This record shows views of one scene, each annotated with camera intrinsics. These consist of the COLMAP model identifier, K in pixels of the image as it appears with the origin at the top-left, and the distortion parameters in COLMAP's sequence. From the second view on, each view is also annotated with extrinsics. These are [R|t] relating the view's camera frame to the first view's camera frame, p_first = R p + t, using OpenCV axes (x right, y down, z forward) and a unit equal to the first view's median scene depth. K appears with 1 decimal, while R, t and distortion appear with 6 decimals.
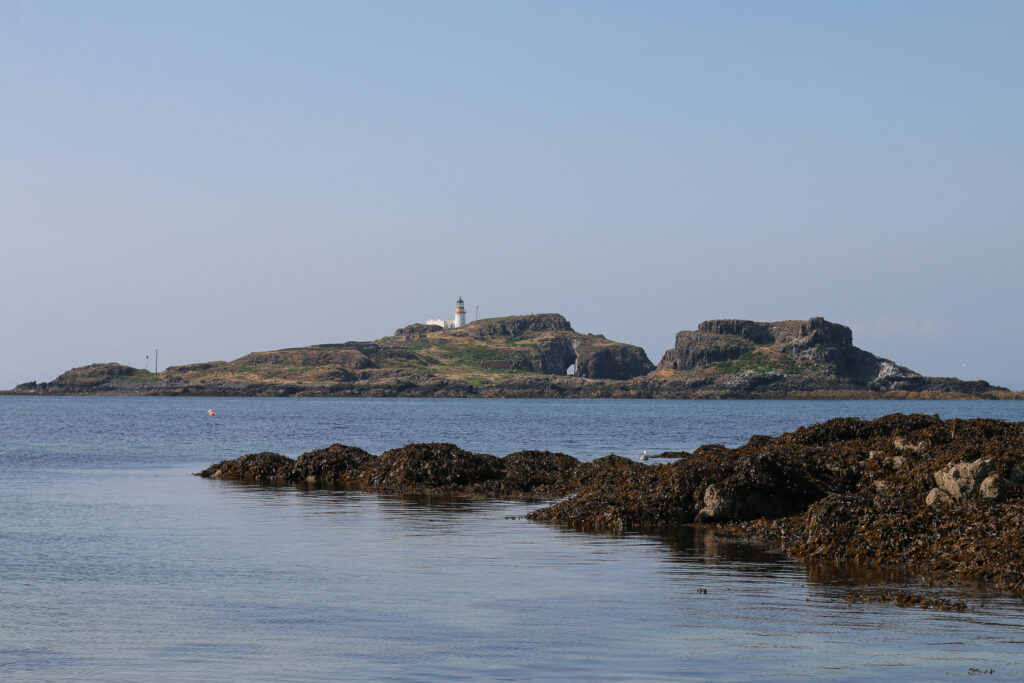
lens RADIAL K [[2374.4, 0, 512.0], [0, 2374.4, 341.5], [0, 0, 1]] dist [-0.066937, 0.069968]
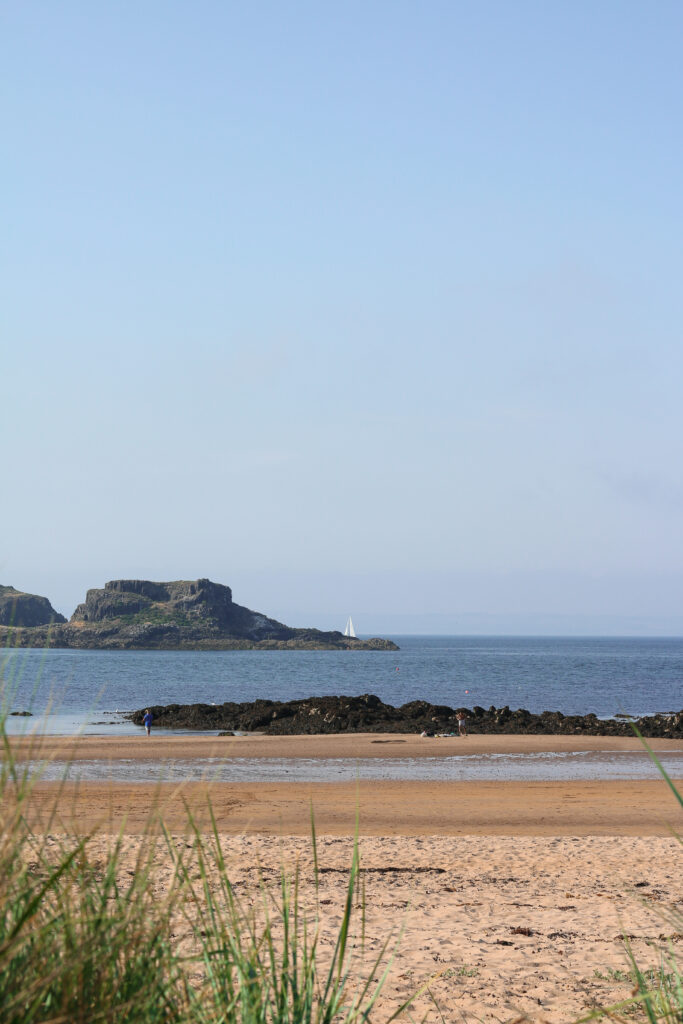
lens RADIAL K [[2374.4, 0, 341.5], [0, 2374.4, 512.0], [0, 0, 1]] dist [-0.066937, 0.069968]
pose [[0.980865, 0.013777, 0.194202, -0.038669], [-0.008657, 0.999593, -0.027189, -0.011957], [-0.194498, 0.024988, 0.980585, -0.207100]]
